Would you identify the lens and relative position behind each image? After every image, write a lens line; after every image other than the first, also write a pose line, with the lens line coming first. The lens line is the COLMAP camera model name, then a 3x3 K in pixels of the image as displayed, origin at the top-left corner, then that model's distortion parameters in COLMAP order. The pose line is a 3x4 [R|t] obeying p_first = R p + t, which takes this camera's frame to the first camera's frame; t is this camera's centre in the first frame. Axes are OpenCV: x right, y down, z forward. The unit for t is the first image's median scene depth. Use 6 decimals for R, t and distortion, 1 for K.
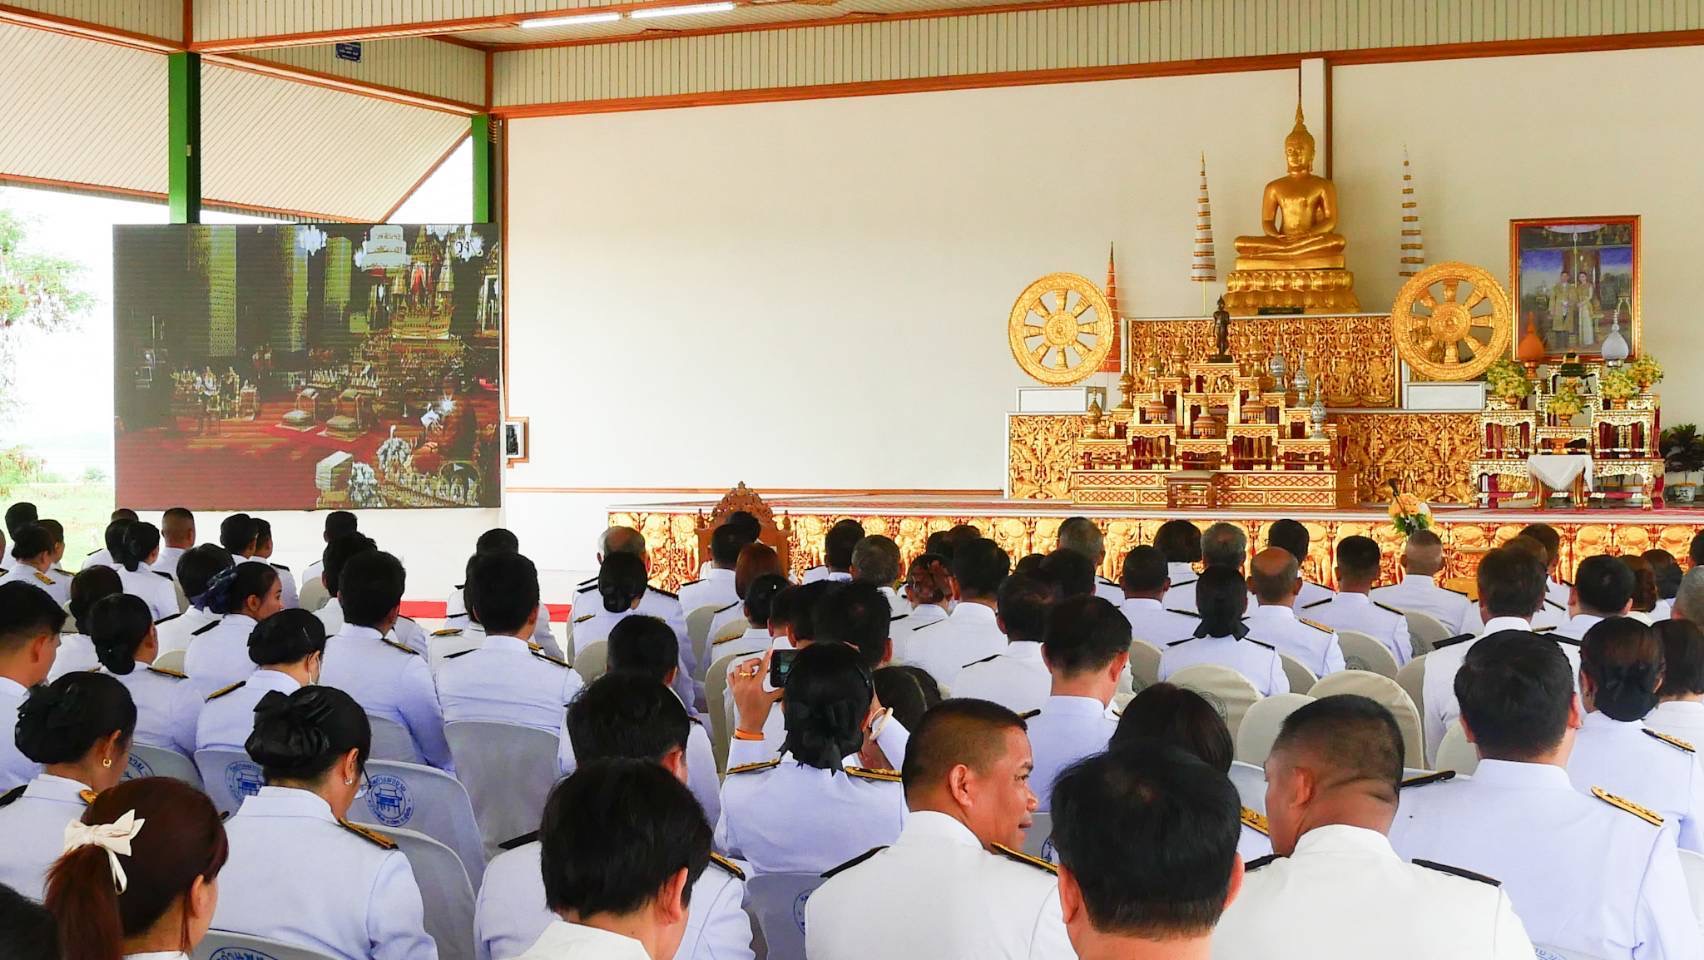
lens RADIAL K [[2378.7, 0, 852.0], [0, 2378.7, 480.0], [0, 0, 1]] dist [-0.038288, 0.060770]
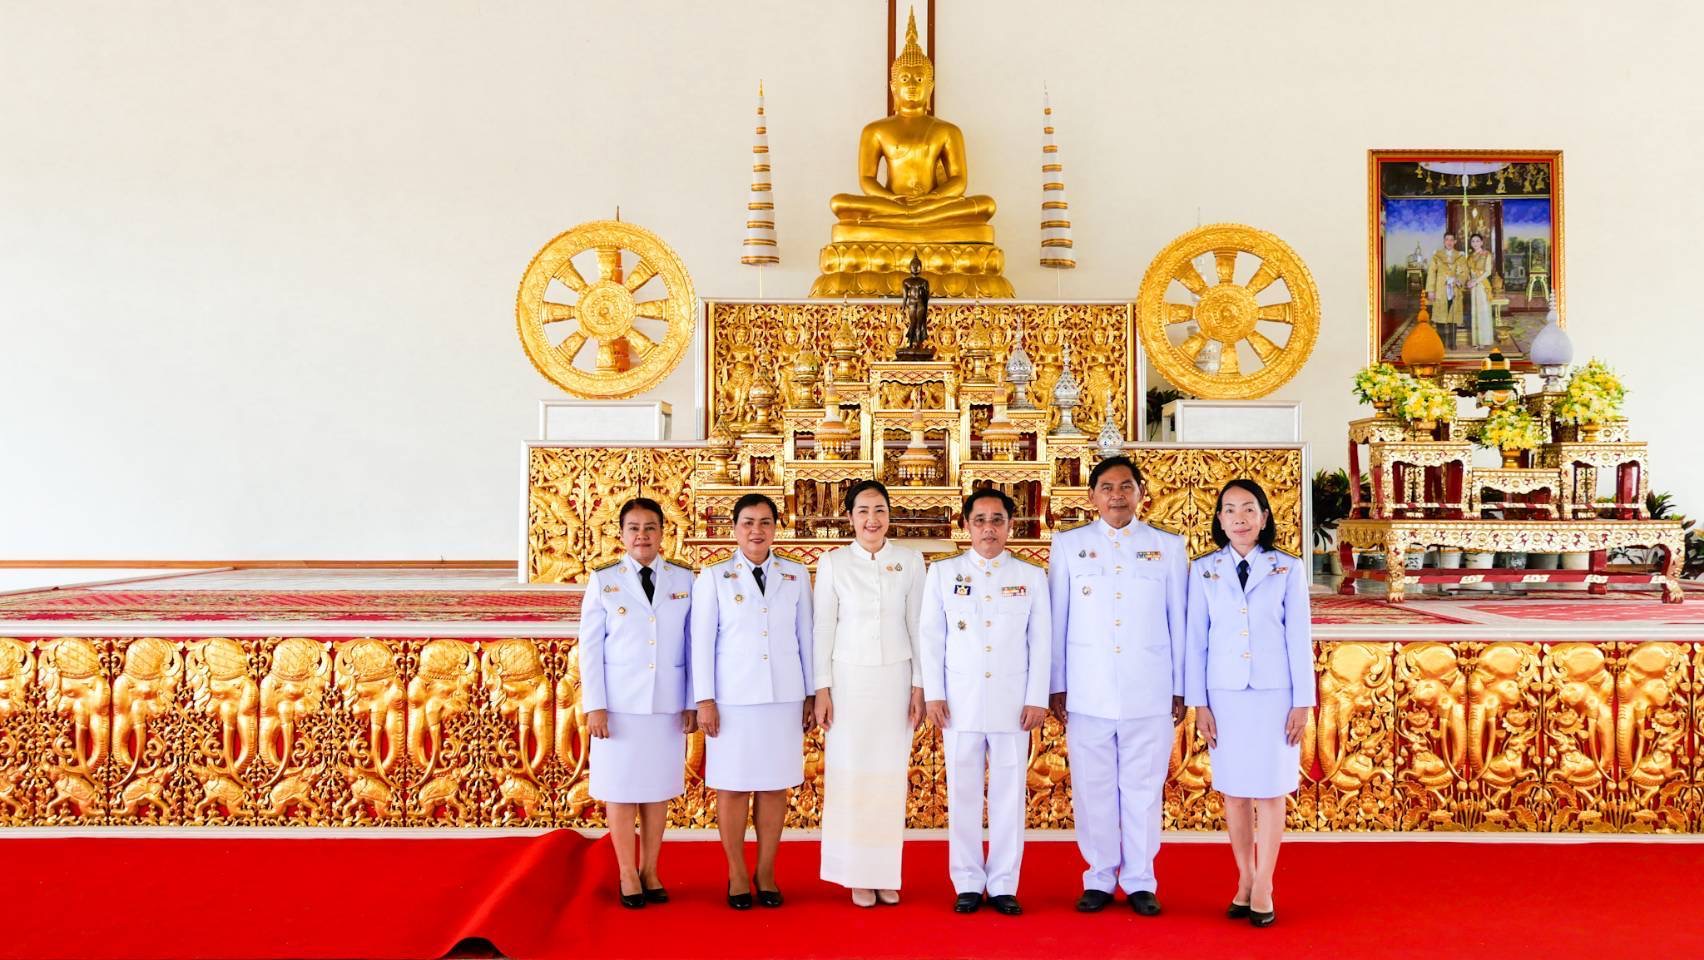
lens RADIAL K [[1730.2, 0, 852.0], [0, 1730.2, 480.0], [0, 0, 1]] dist [0.006495, -0.007907]
pose [[0.911445, 0.007979, 0.411344, -0.043939], [0.002427, 0.999690, -0.024769, -0.007894], [-0.411414, 0.023574, 0.911144, 0.606732]]
